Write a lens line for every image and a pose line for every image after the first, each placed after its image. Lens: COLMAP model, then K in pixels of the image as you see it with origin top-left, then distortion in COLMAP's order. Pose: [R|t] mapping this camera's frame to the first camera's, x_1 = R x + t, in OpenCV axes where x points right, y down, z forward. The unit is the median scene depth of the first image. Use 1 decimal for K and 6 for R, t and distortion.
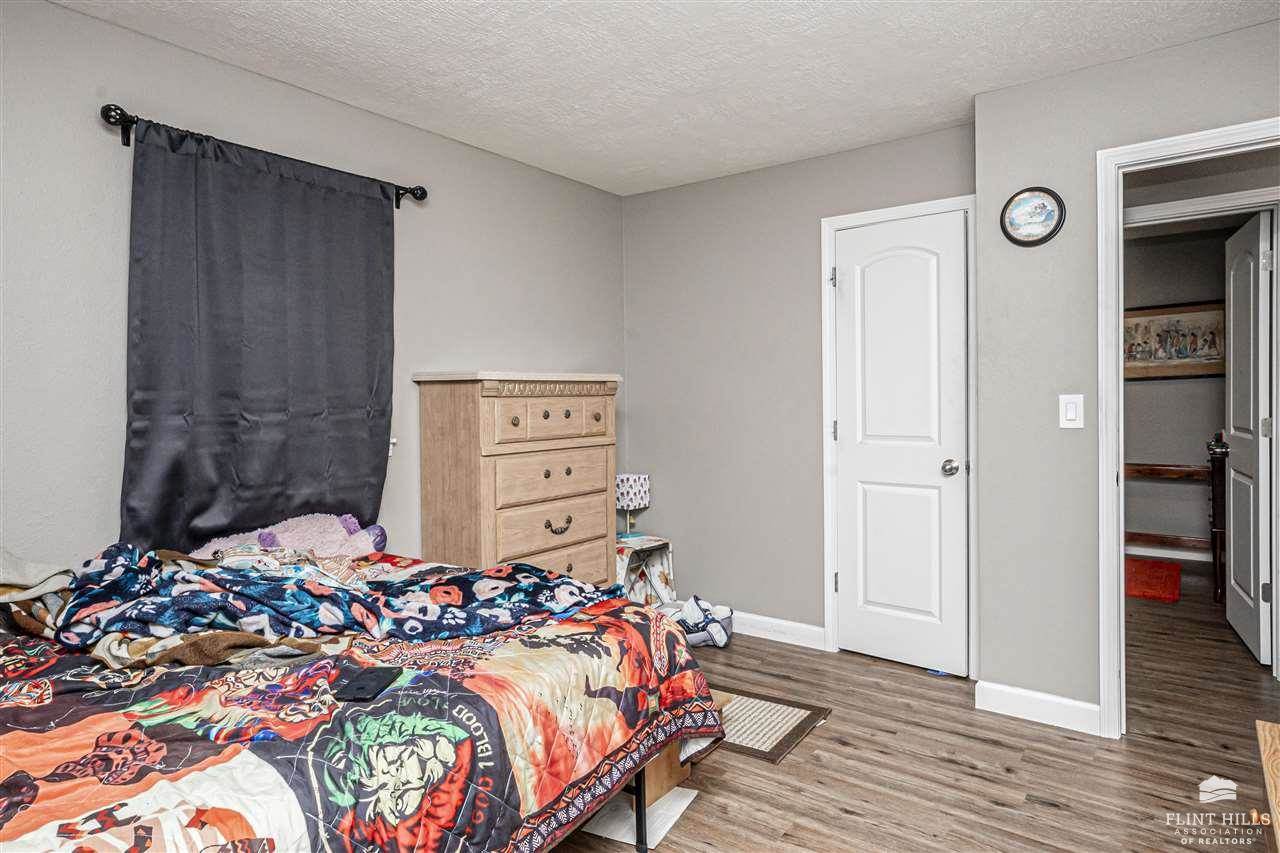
lens RADIAL K [[734.9, 0, 638.4], [0, 734.9, 417.5], [0, 0, 1]] dist [-0.018035, 0.002413]
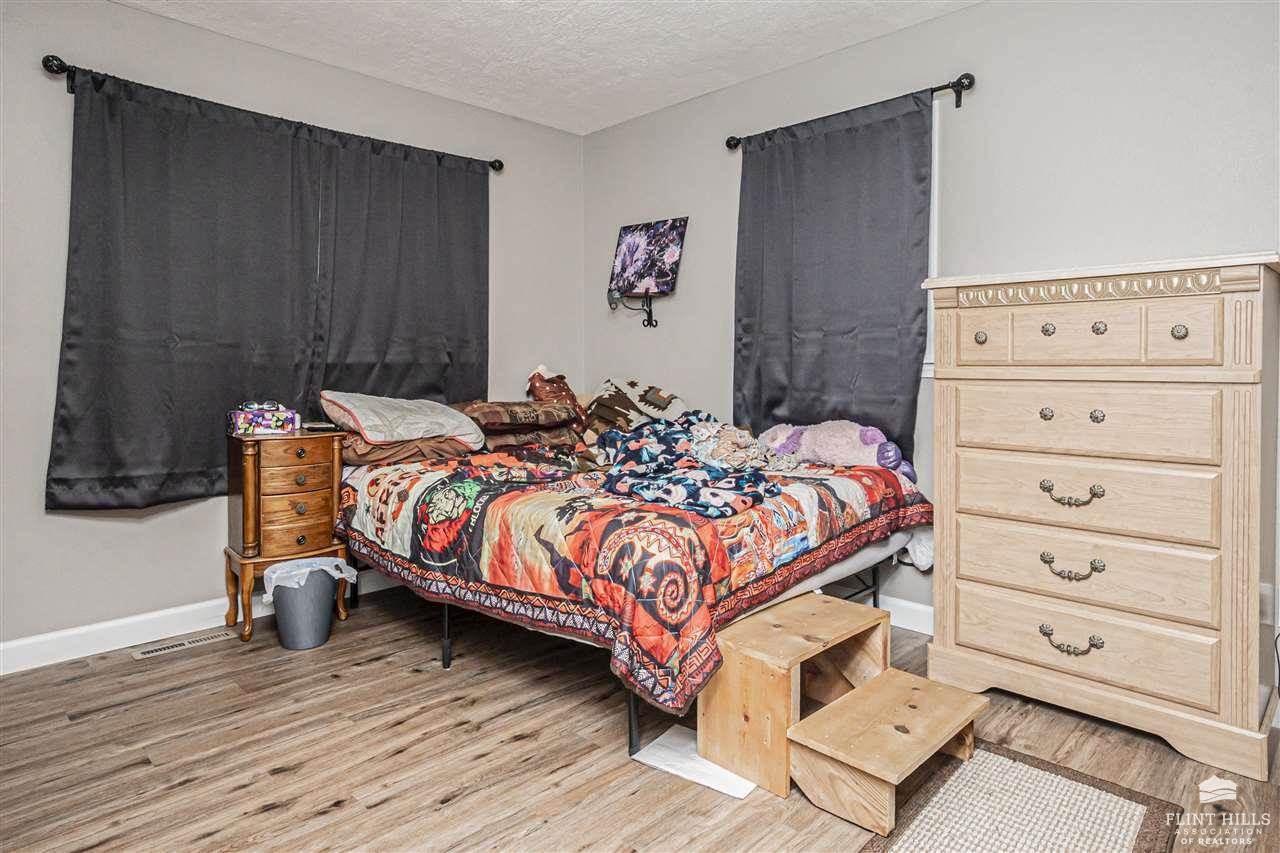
lens RADIAL K [[734.9, 0, 627.5], [0, 734.9, 362.2], [0, 0, 1]] dist [-0.018035, 0.002413]
pose [[-0.142649, 0.015856, -0.989646, 0.751689], [-0.022200, 0.999569, 0.019215, 0.027692], [0.989524, 0.024711, -0.142236, 0.852954]]
